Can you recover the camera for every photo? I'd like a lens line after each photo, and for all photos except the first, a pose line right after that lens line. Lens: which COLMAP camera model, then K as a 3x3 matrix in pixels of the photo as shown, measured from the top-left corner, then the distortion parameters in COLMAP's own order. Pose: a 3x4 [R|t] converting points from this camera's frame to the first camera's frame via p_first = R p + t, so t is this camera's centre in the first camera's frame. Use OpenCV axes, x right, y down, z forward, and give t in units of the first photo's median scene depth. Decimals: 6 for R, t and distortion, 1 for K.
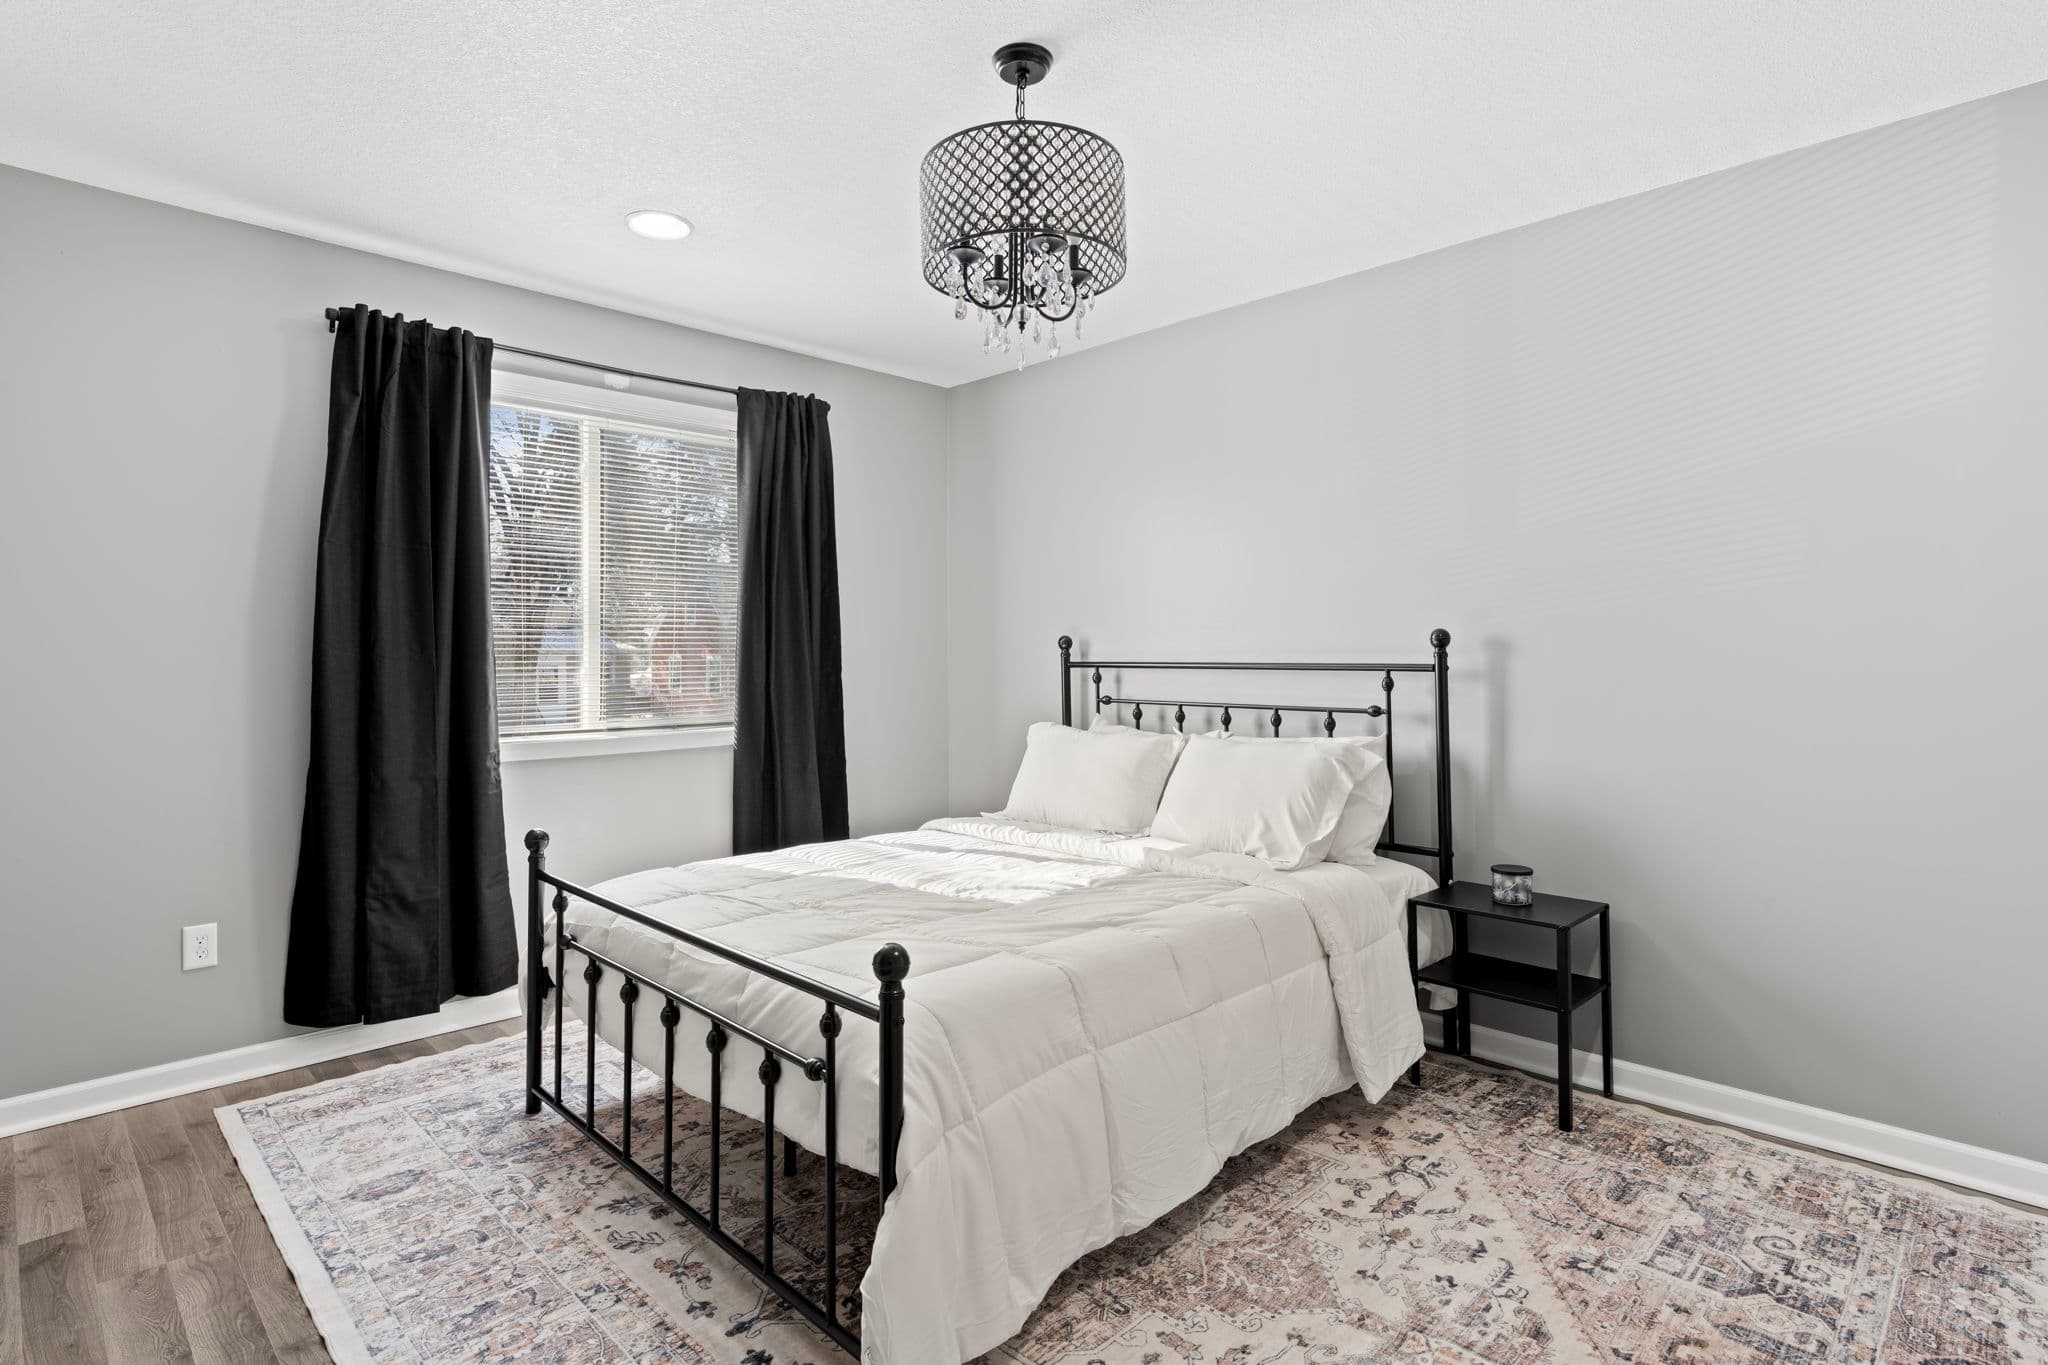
lens RADIAL K [[1061.9, 0, 1024.0], [0, 1061.9, 682.5], [0, 0, 1]] dist [-0.000531, -0.000008]
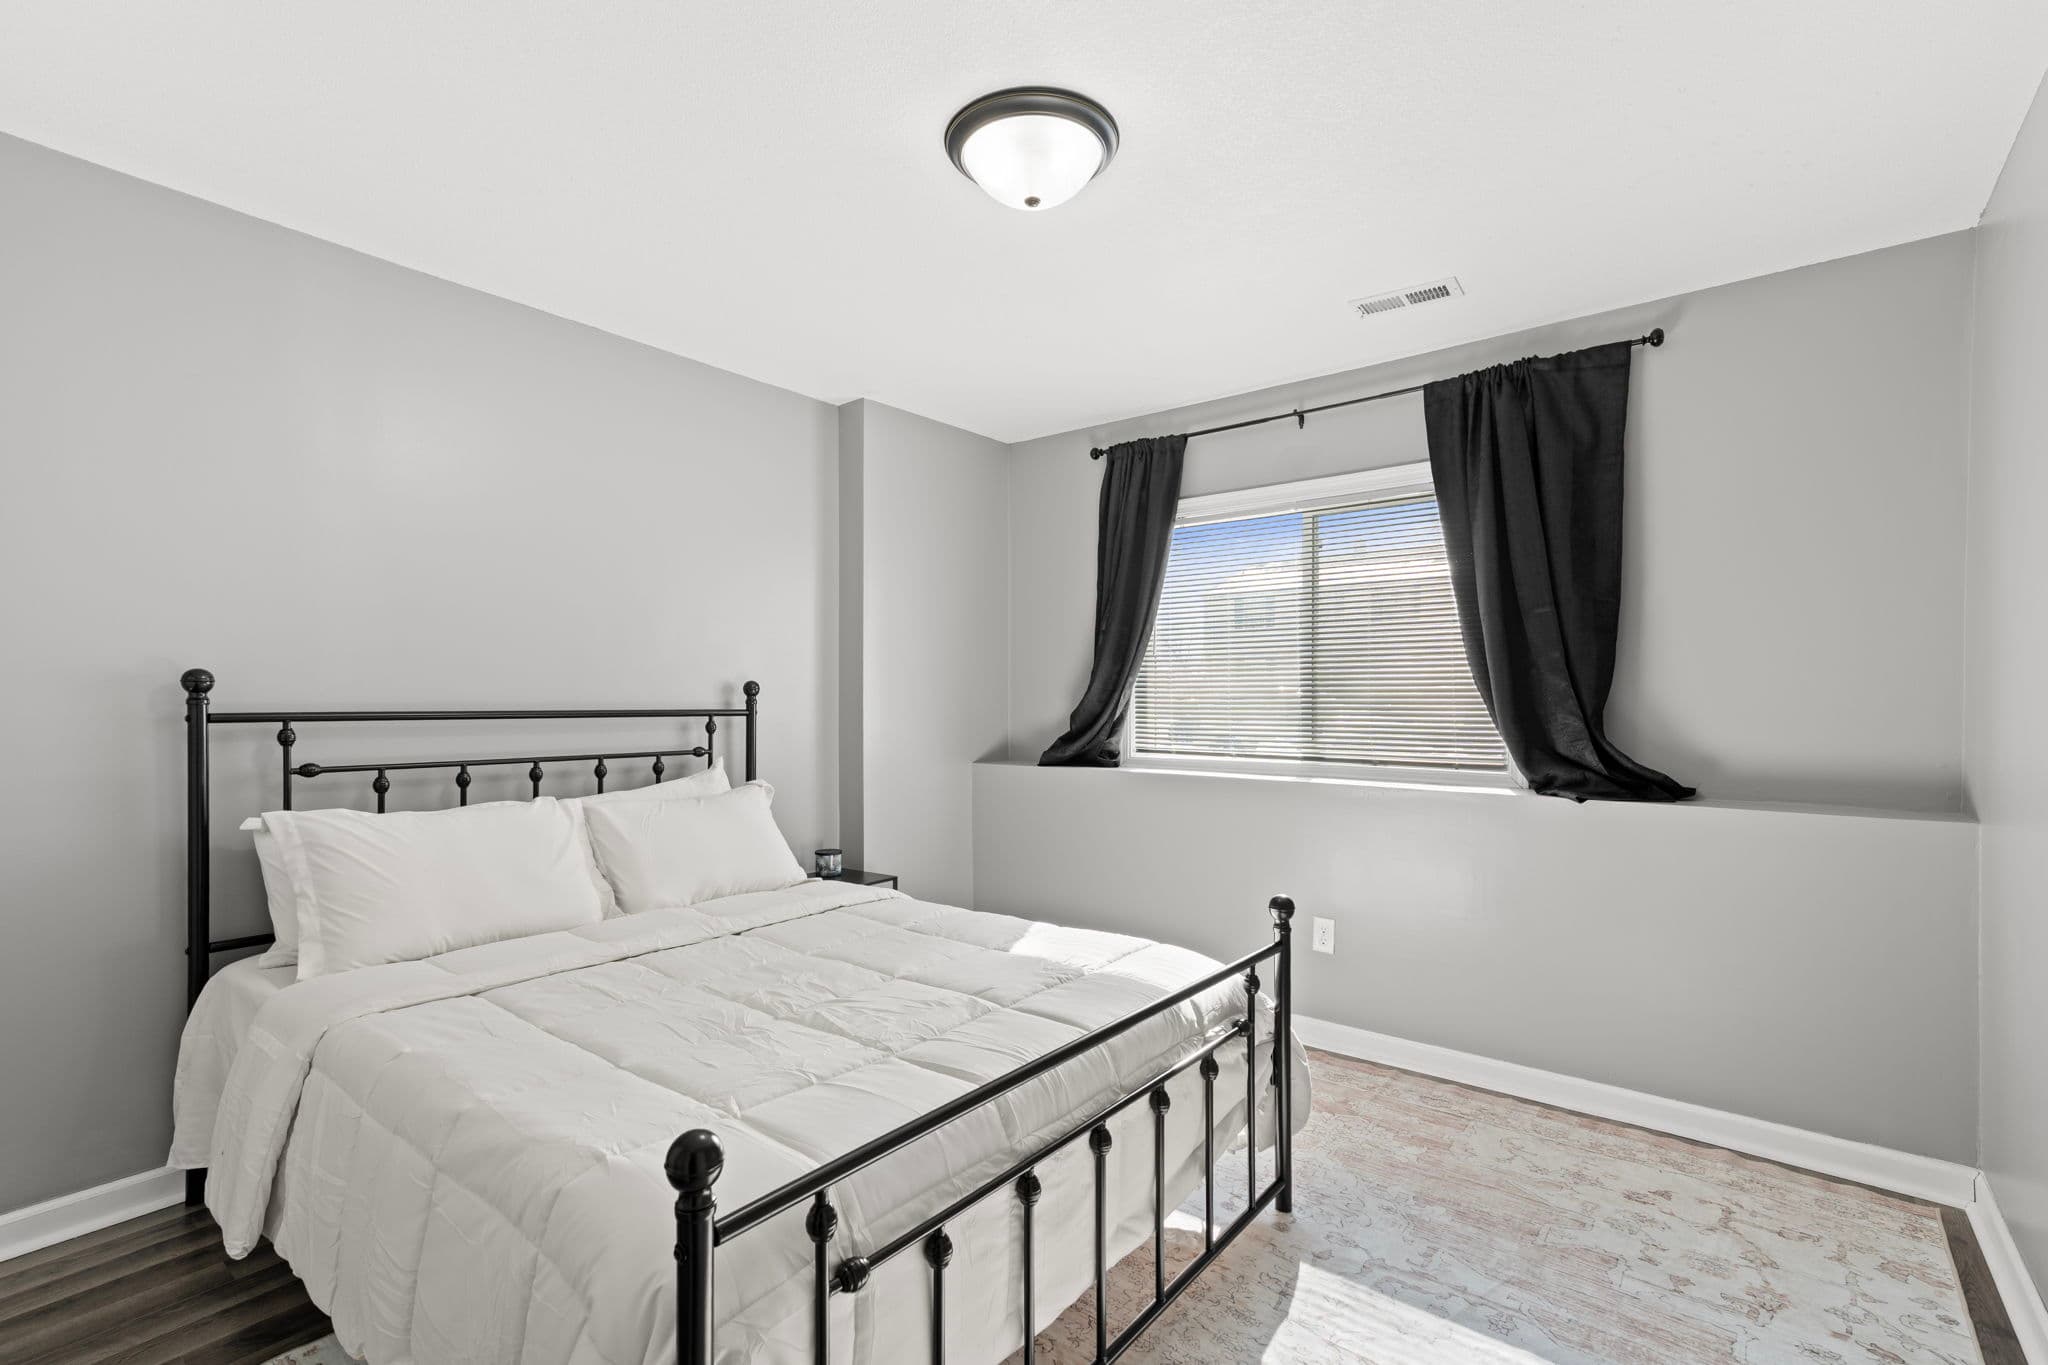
lens RADIAL K [[942.1, 0, 1029.3], [0, 942.1, 708.0], [0, 0, 1]] dist [0.023618, 0.000003]
pose [[-0.154032, -0.002257, 0.988063, -0.695859], [0.029299, 0.999547, 0.006850, -0.015660], [-0.987631, 0.030004, -0.153897, 0.784984]]
